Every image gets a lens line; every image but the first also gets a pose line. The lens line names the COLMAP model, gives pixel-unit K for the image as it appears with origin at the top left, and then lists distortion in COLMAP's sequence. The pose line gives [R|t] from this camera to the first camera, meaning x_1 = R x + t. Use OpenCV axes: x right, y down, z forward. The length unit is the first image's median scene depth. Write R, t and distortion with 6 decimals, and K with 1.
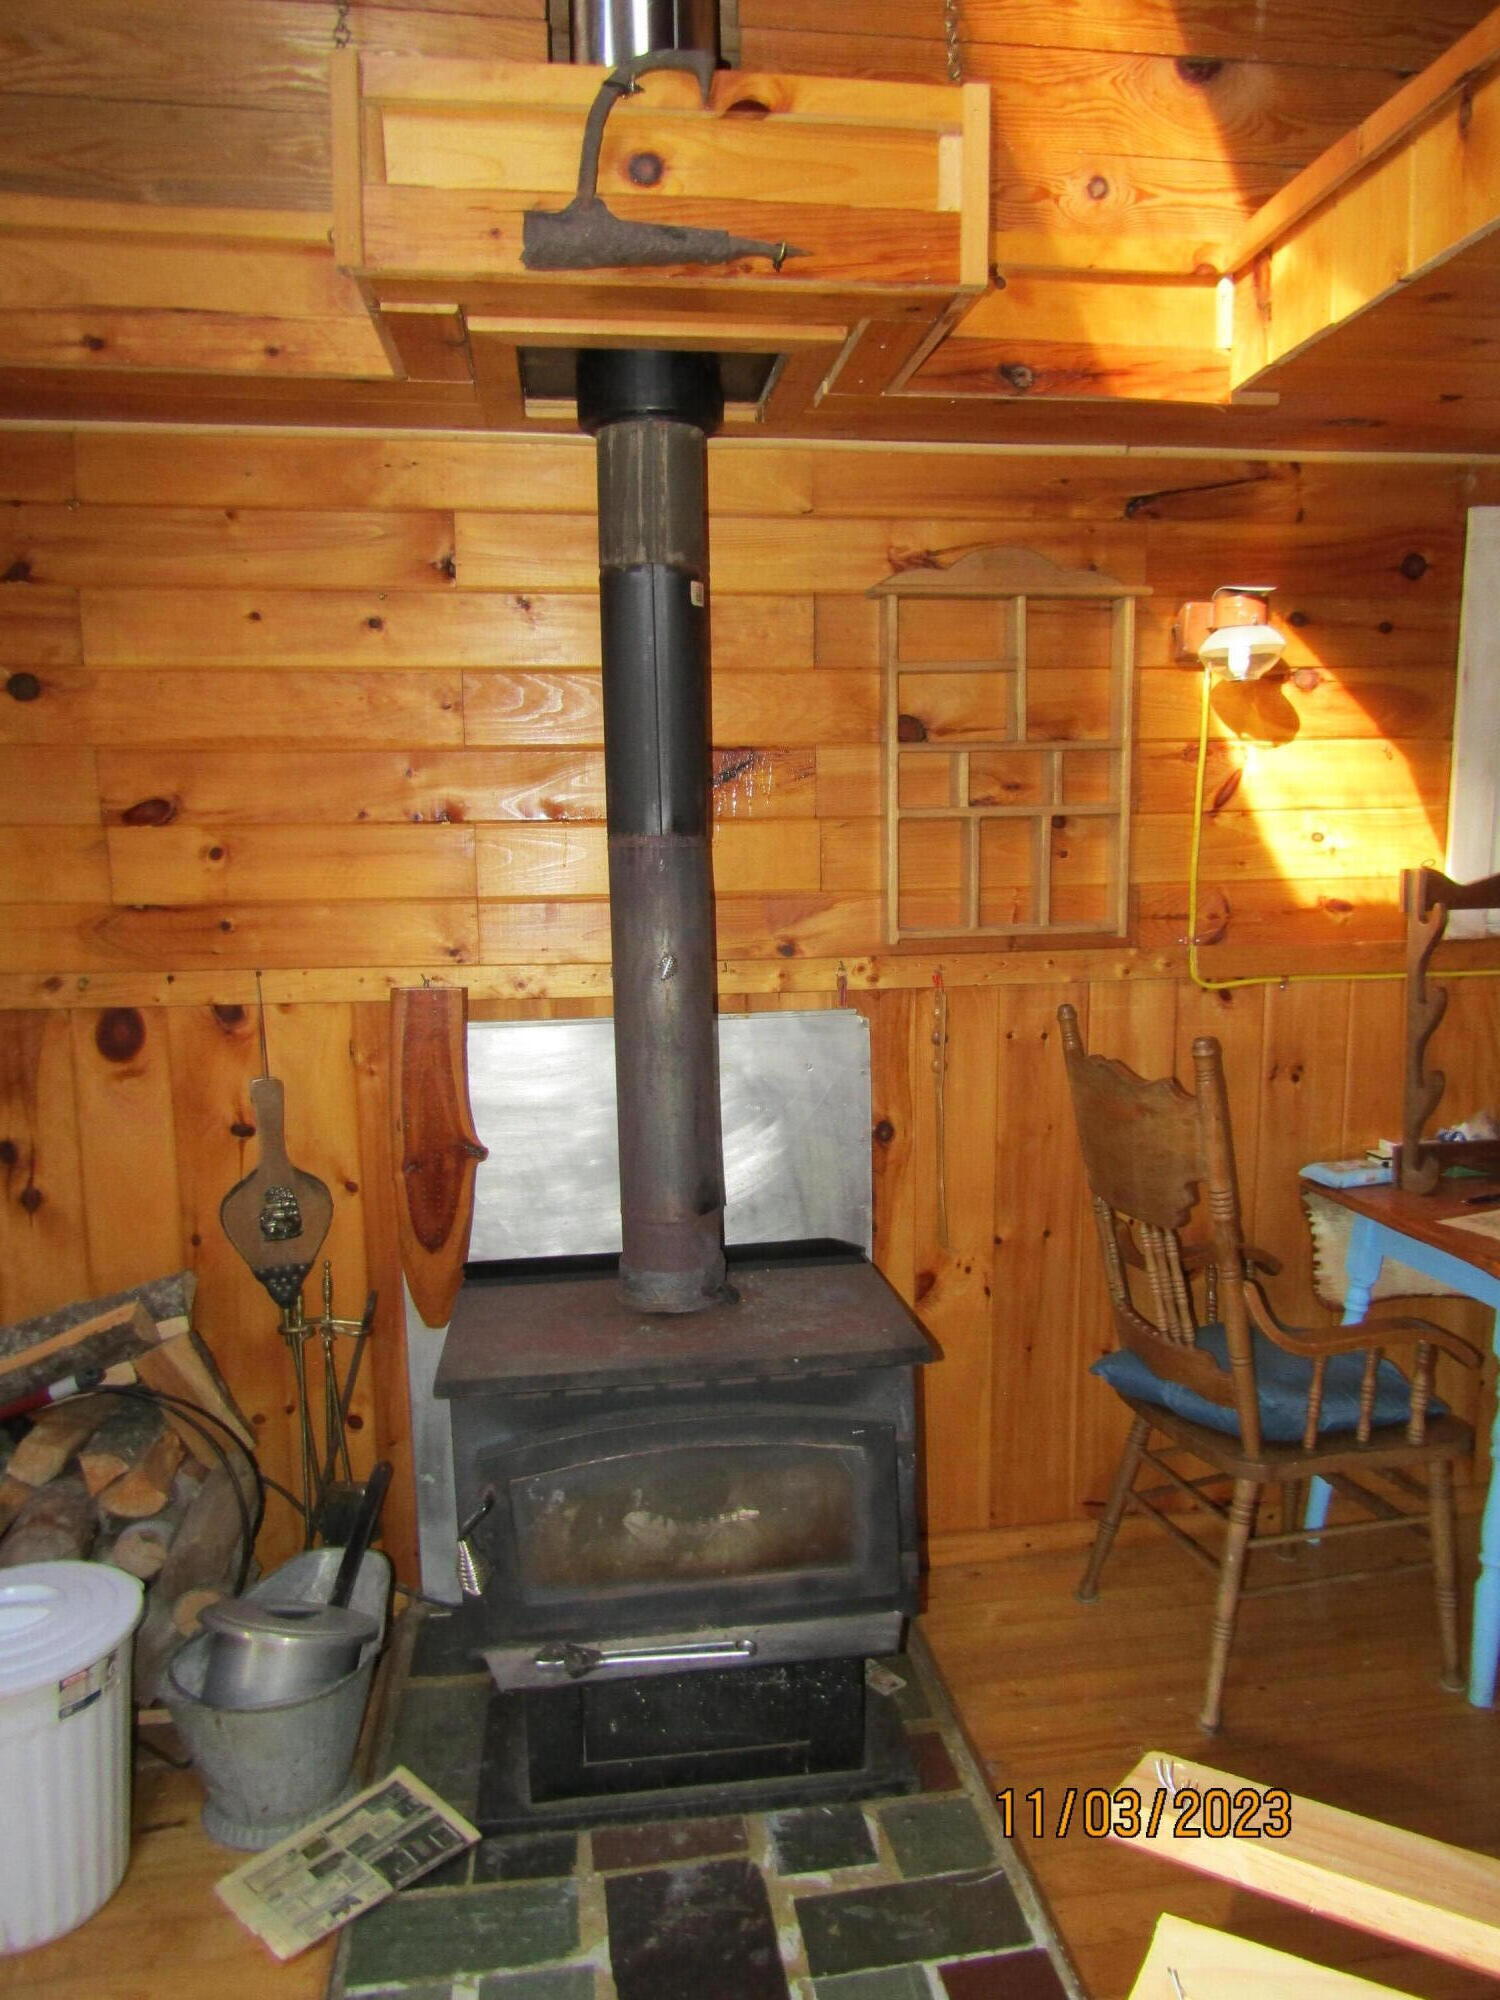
lens RADIAL K [[1397.7, 0, 749.7], [0, 1397.7, 1000.2], [0, 0, 1]] dist [-0.033752, -0.001857]
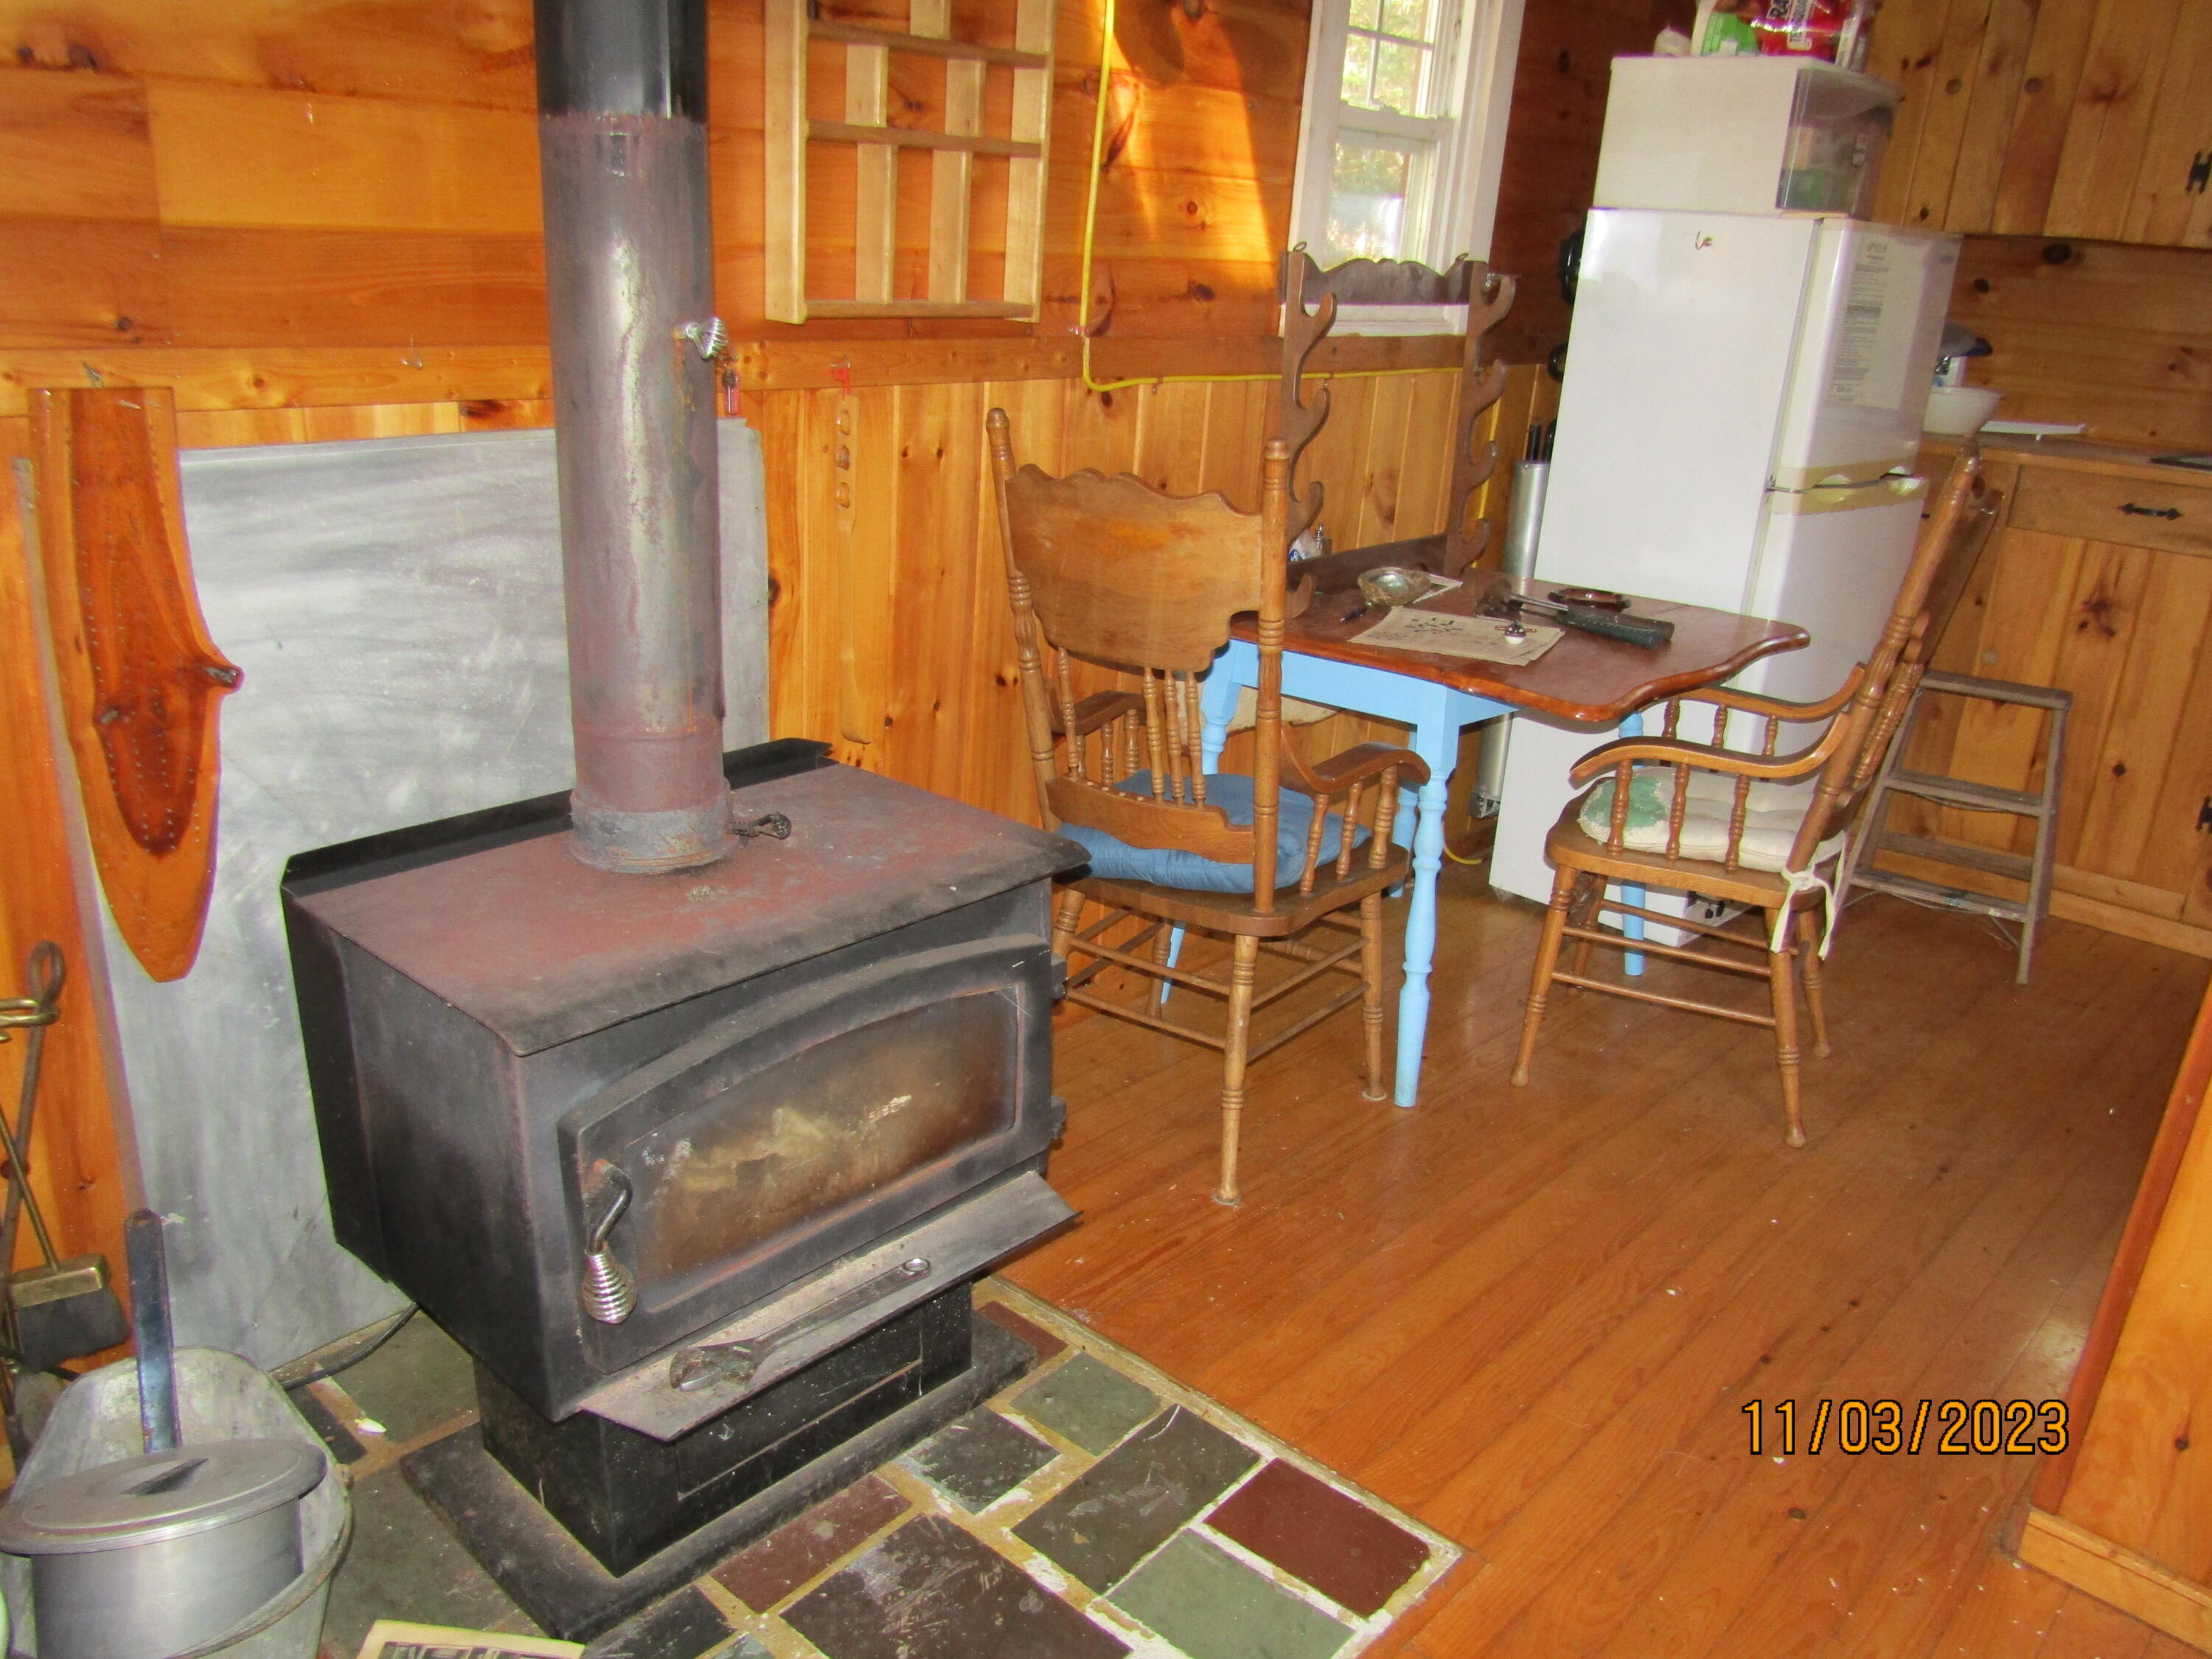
lens RADIAL K [[1670.7, 0, 1103.3], [0, 1670.7, 832.8], [0, 0, 1]] dist [-0.031548, 0.006929]
pose [[0.767677, -0.166356, 0.618868, -0.420378], [0.024284, 0.972576, 0.231313, 0.023670], [-0.640377, -0.162545, 0.750664, 0.266239]]
